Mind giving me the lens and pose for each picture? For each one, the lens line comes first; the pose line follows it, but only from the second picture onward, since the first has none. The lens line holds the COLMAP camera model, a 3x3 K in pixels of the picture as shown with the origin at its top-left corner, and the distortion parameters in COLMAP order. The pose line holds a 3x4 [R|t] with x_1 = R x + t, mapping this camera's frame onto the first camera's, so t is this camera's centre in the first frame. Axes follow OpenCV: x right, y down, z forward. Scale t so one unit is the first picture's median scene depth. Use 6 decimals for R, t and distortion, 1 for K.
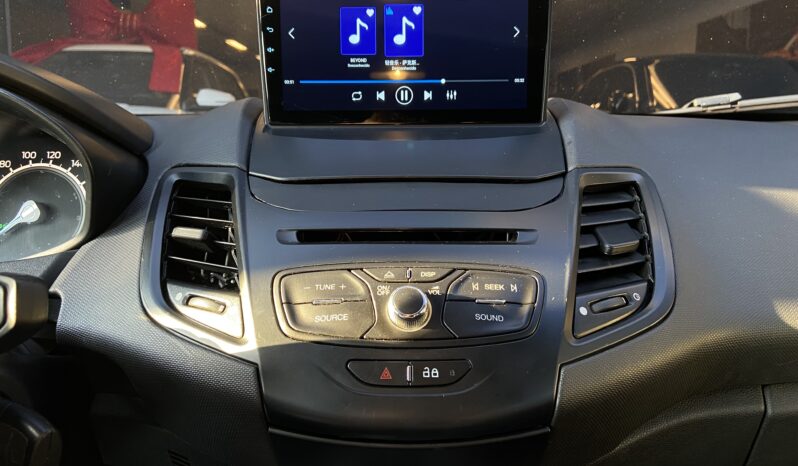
lens RADIAL K [[602.0, 0, 407.4], [0, 602.0, 213.4], [0, 0, 1]] dist [0.070900, -0.075153]
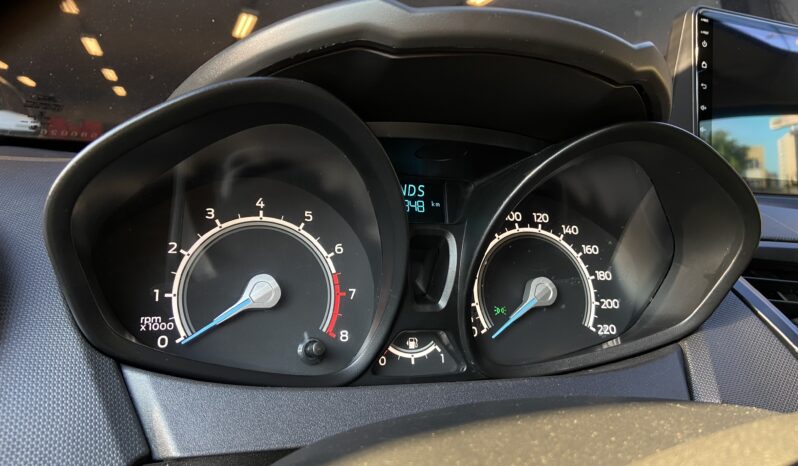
lens RADIAL K [[602.0, 0, 399.8], [0, 602.0, 224.9], [0, 0, 1]] dist [0.070900, -0.075153]
pose [[0.937007, 0.034170, 0.347636, -1.024053], [-0.012319, 0.997817, -0.064873, -0.033939], [-0.349094, 0.056504, 0.935383, 0.339391]]
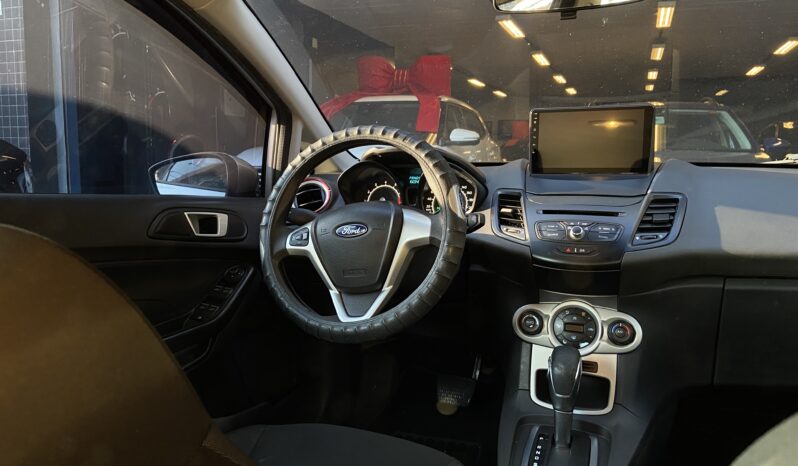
lens RADIAL K [[602.0, 0, 400.2], [0, 602.0, 232.1], [0, 0, 1]] dist [0.070900, -0.075153]
pose [[0.927827, 0.049400, -0.369724, 0.231303], [-0.055302, 0.998455, -0.005375, 0.158364], [0.368888, 0.025433, 0.929126, -1.709868]]
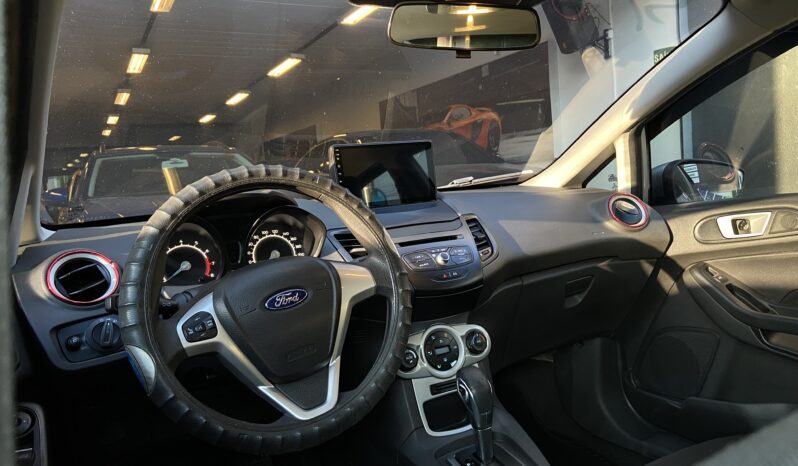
lens RADIAL K [[602.0, 0, 404.1], [0, 602.0, 230.4], [0, 0, 1]] dist [0.070900, -0.075153]
pose [[0.880654, -0.109290, 0.460981, -1.248571], [0.143451, 0.988865, -0.039607, 0.071976], [-0.451519, 0.101008, 0.886526, -1.399737]]
